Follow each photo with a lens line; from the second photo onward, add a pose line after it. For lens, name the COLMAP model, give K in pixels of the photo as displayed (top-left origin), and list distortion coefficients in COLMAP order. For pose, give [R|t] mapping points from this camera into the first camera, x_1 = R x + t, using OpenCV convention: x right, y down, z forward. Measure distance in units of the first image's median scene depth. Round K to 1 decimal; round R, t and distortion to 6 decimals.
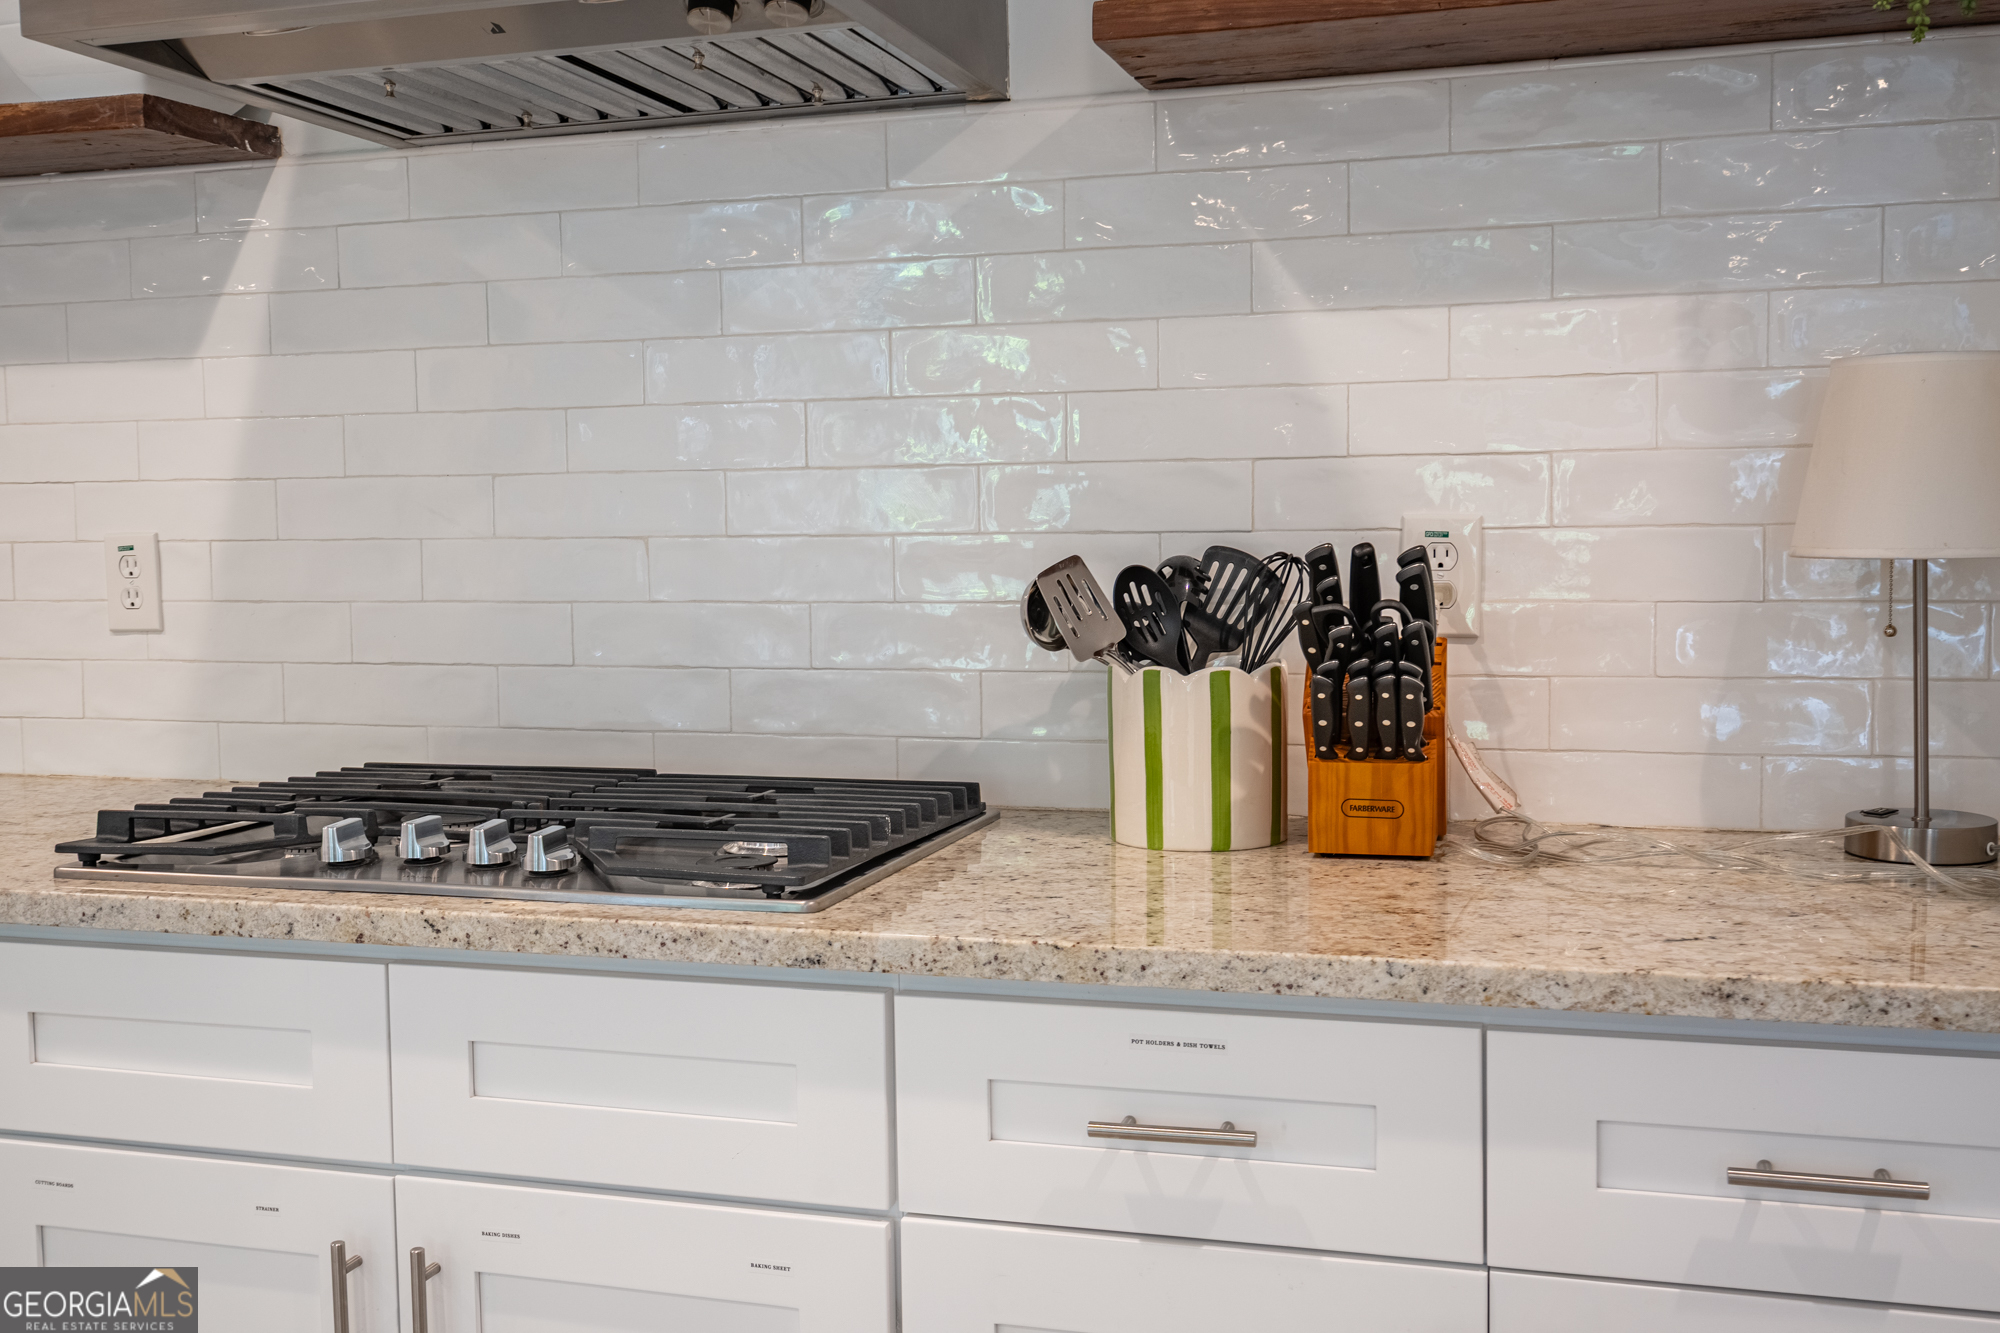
lens RADIAL K [[2014.4, 0, 1000.3], [0, 2014.4, 666.1], [0, 0, 1]] dist [-0.010141, 0.000000]
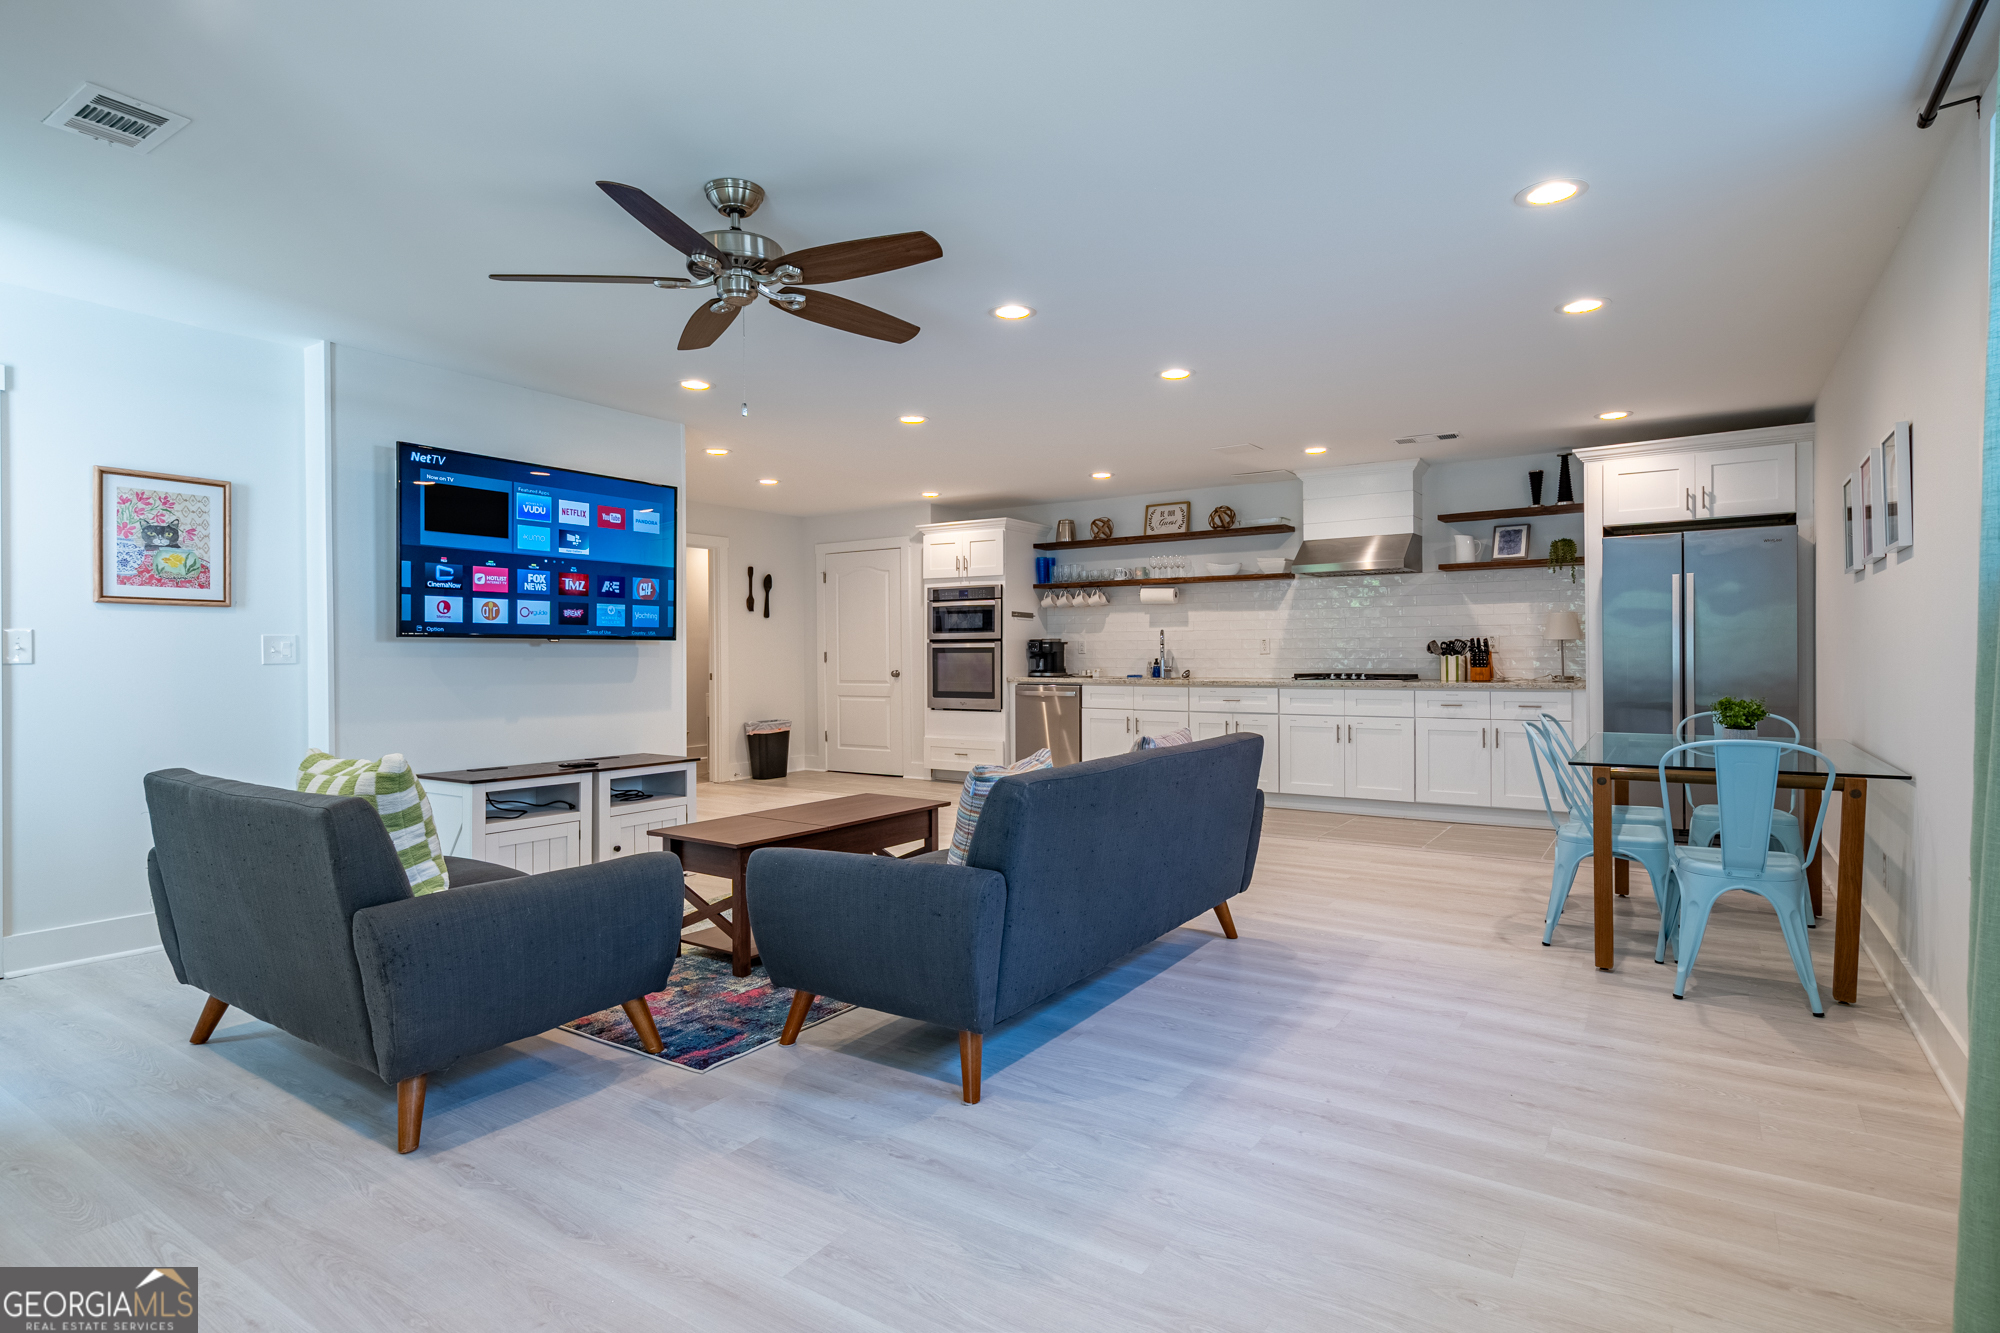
lens RADIAL K [[1022.1, 0, 995.9], [0, 1022.1, 656.6], [0, 0, 1]] dist [0.002135, 0.000082]
pose [[0.952544, 0.005210, -0.304355, -0.349879], [-0.024057, 0.998015, -0.058209, 0.258231], [0.303447, 0.062768, 0.950779, -2.982580]]
